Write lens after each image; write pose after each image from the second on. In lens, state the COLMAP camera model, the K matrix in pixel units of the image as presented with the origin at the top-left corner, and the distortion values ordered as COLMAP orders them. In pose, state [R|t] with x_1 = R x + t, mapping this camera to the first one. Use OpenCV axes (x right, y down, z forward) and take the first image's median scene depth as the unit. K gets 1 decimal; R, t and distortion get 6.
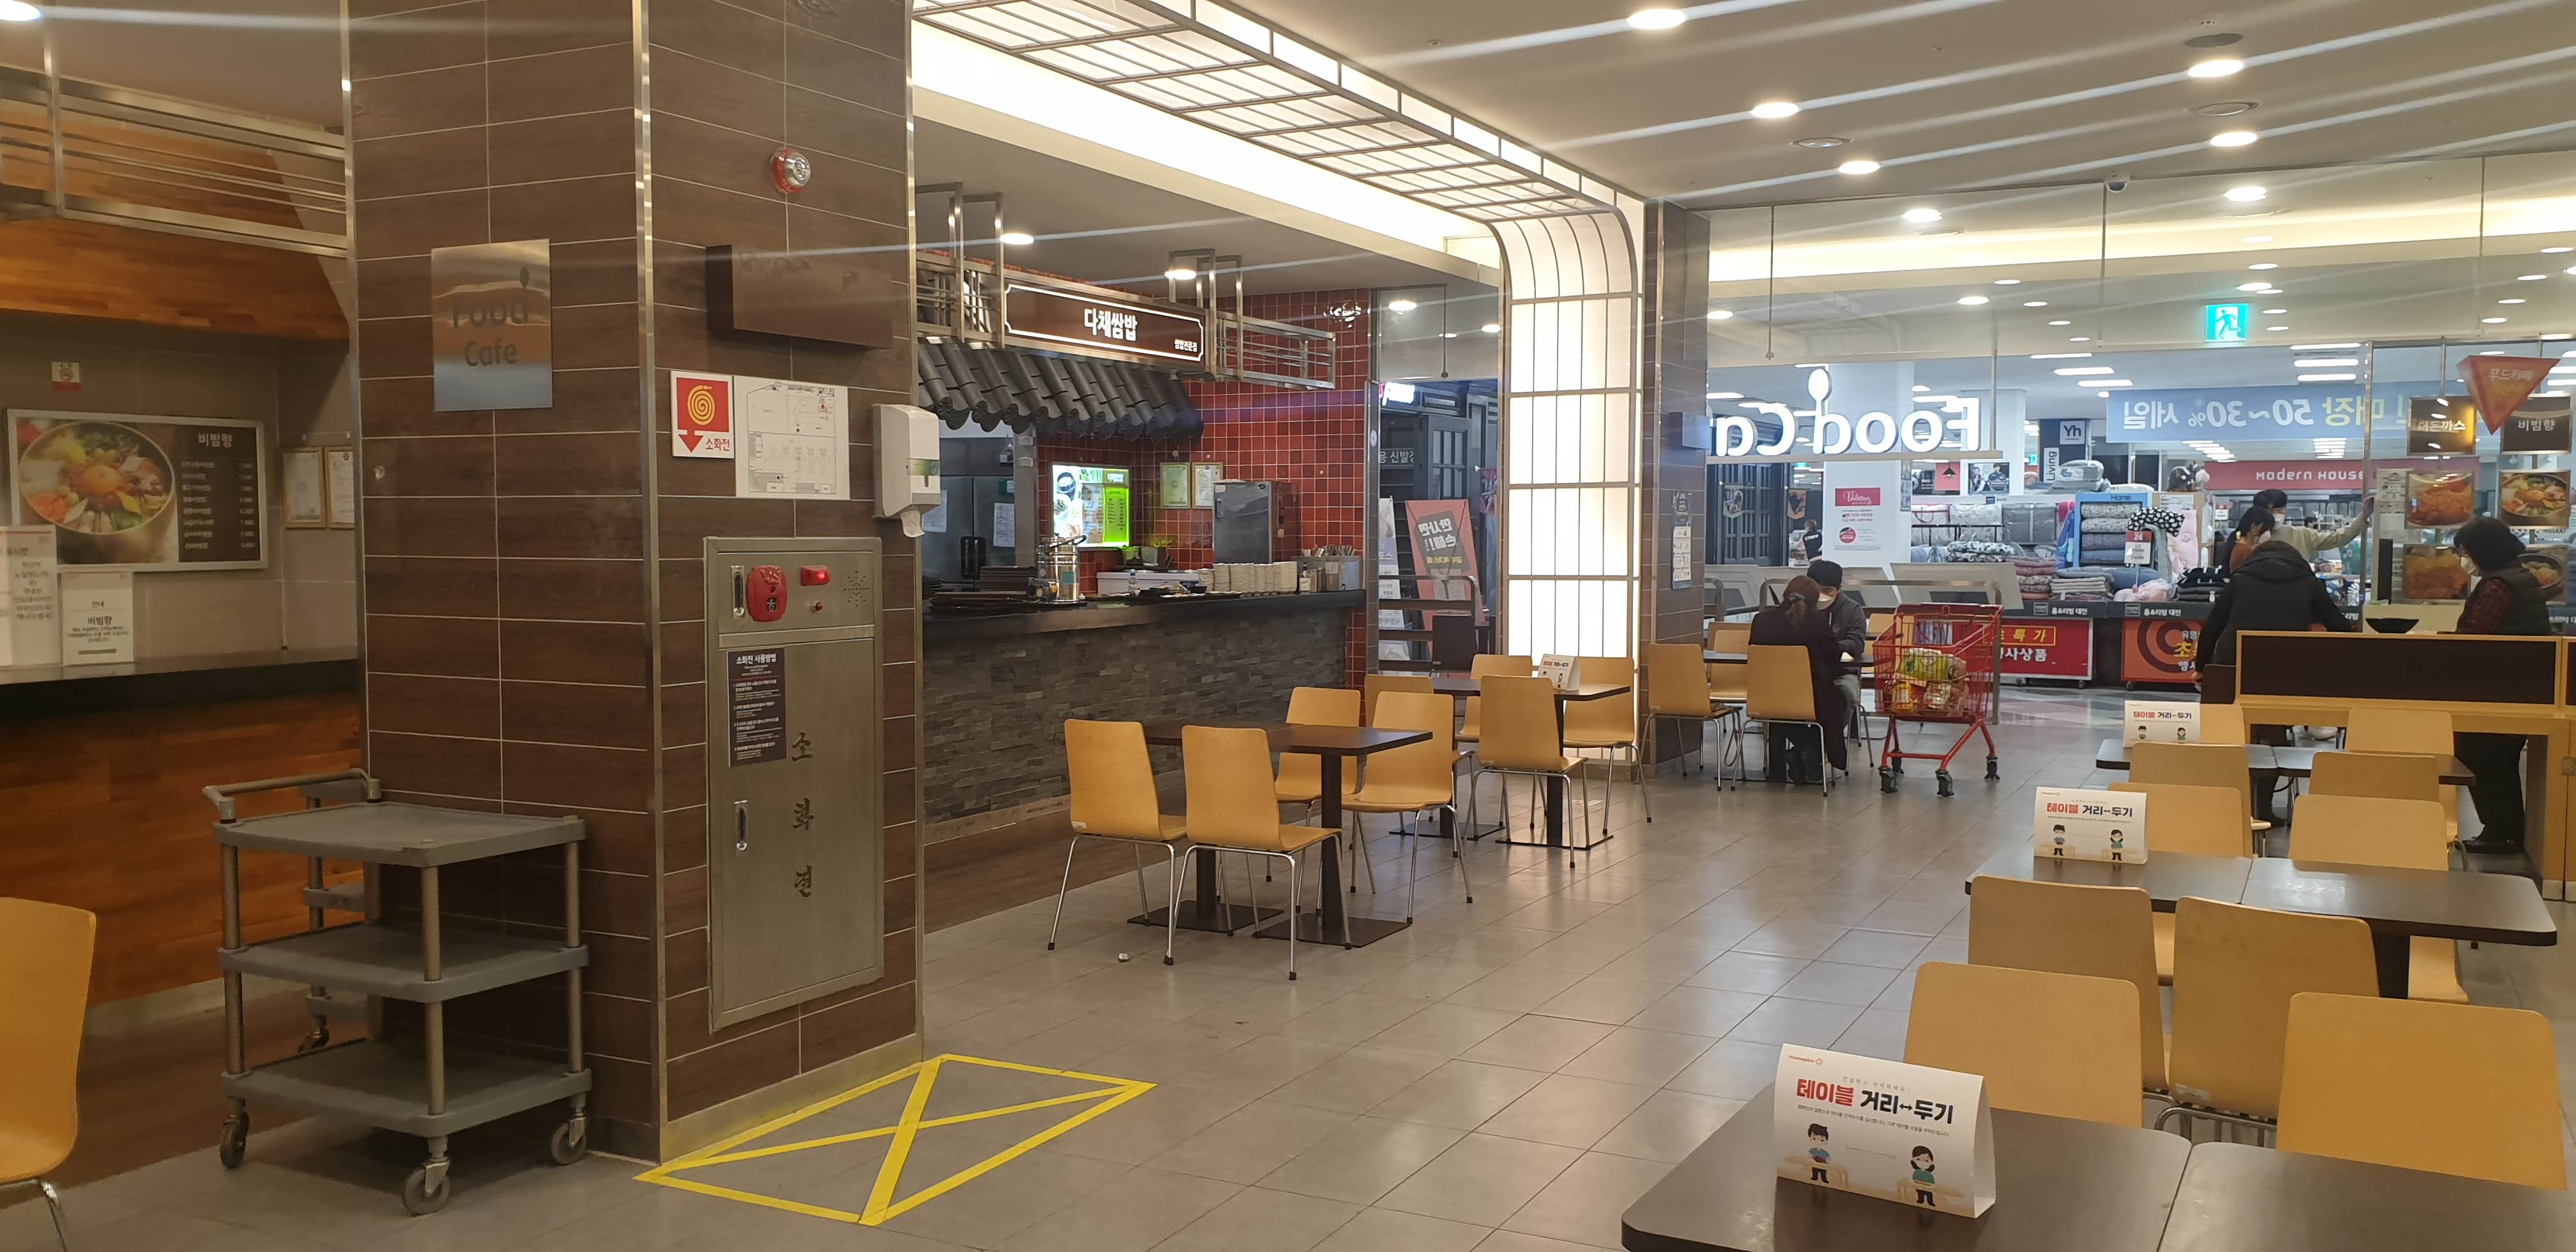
lens RADIAL K [[1949.2, 0, 1291.5], [0, 1949.2, 598.4], [0, 0, 1]] dist [0.047042, -0.002739]
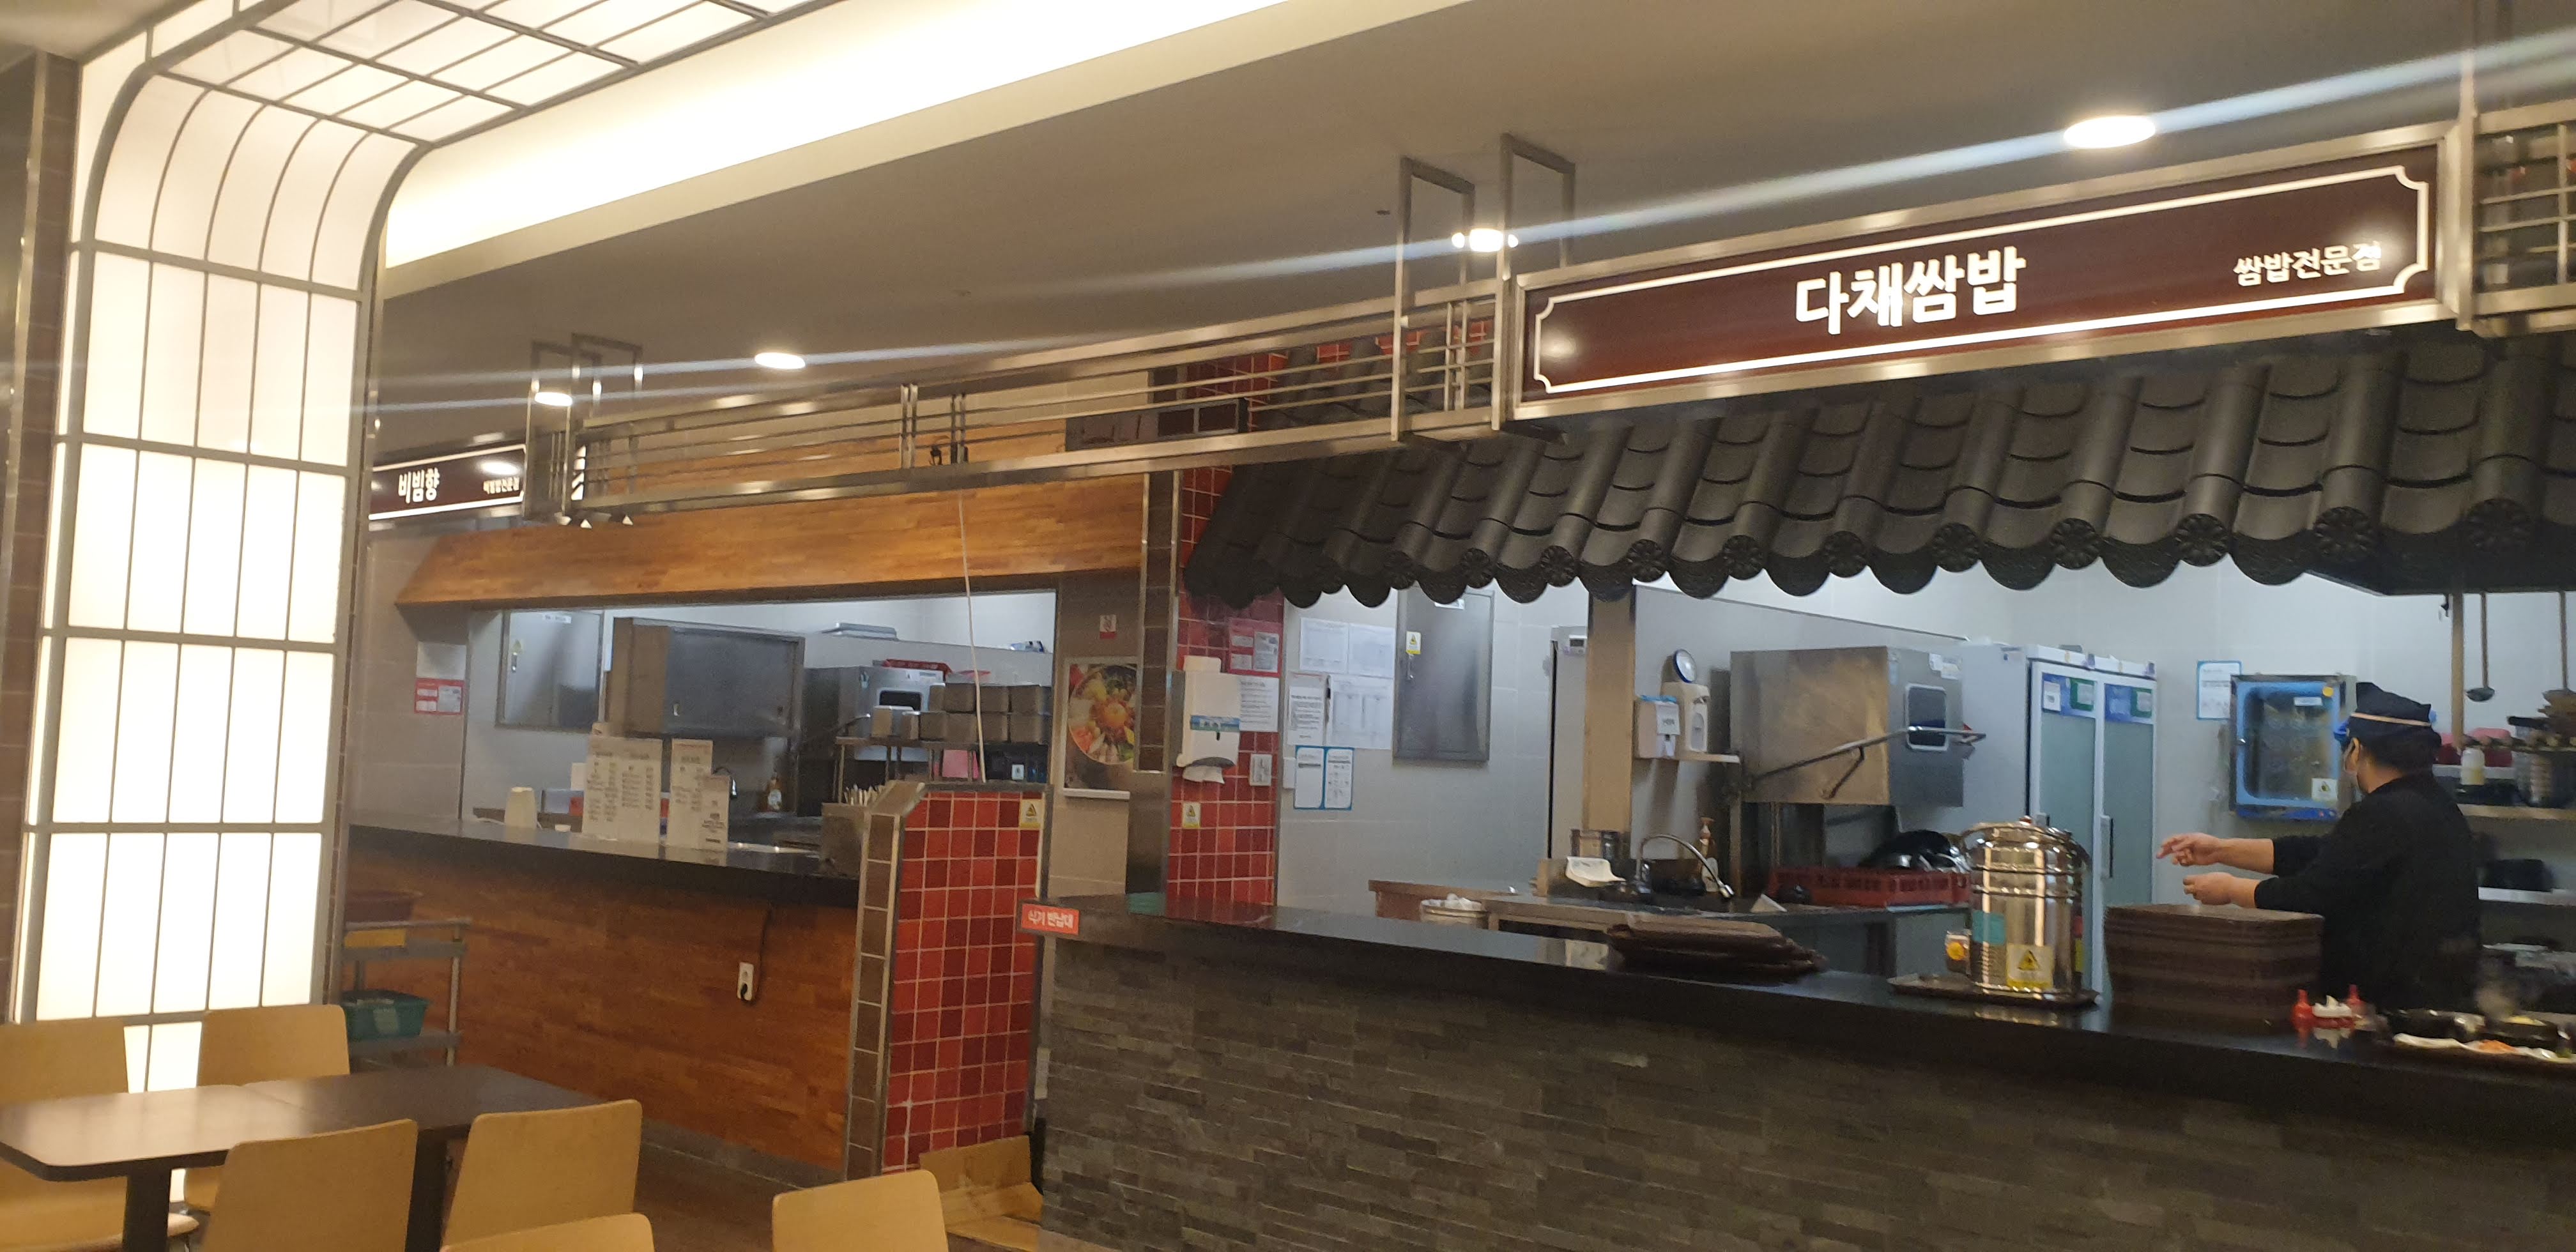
lens RADIAL K [[1949.2, 0, 1291.5], [0, 1949.2, 598.4], [0, 0, 1]] dist [0.047042, -0.002739]
pose [[-0.245006, -0.086935, -0.965616, 0.330668], [-0.077068, 0.994566, -0.069987, -0.041704], [0.966454, 0.057271, -0.250375, 1.012317]]
